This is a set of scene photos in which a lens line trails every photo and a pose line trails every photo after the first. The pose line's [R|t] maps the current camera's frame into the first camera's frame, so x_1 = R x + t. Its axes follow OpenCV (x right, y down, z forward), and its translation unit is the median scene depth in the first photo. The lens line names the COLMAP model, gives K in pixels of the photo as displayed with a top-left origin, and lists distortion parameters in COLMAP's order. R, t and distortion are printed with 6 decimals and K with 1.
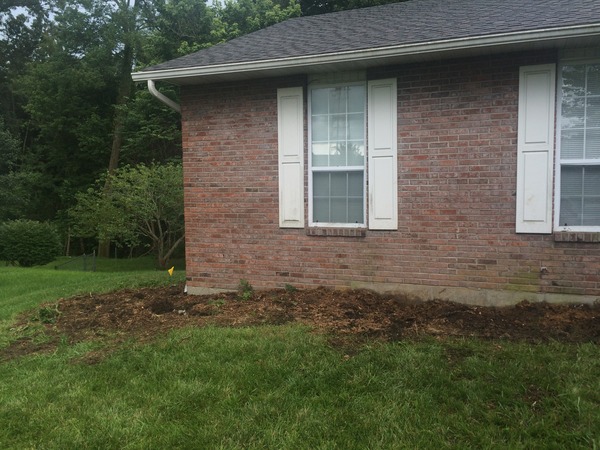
lens RADIAL K [[509.0, 0, 301.9], [0, 509.0, 220.4], [0, 0, 1]] dist [0.086663, -0.123003]
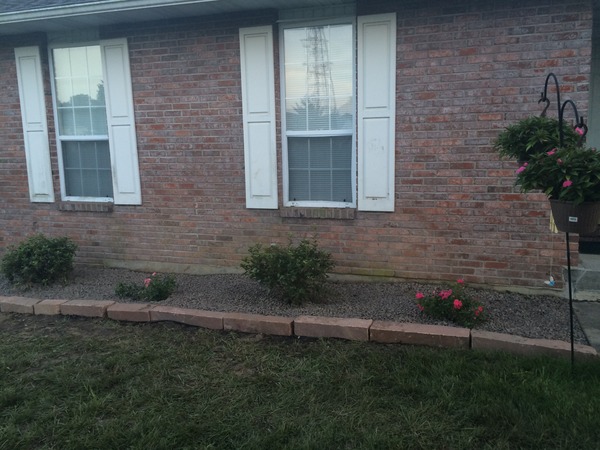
lens RADIAL K [[509.0, 0, 301.9], [0, 509.0, 220.4], [0, 0, 1]] dist [0.086663, -0.123003]
pose [[0.998577, -0.014269, 0.051394, 0.428596], [0.009733, 0.996122, 0.087444, -0.032087], [-0.052442, -0.086820, 0.994843, 0.047289]]
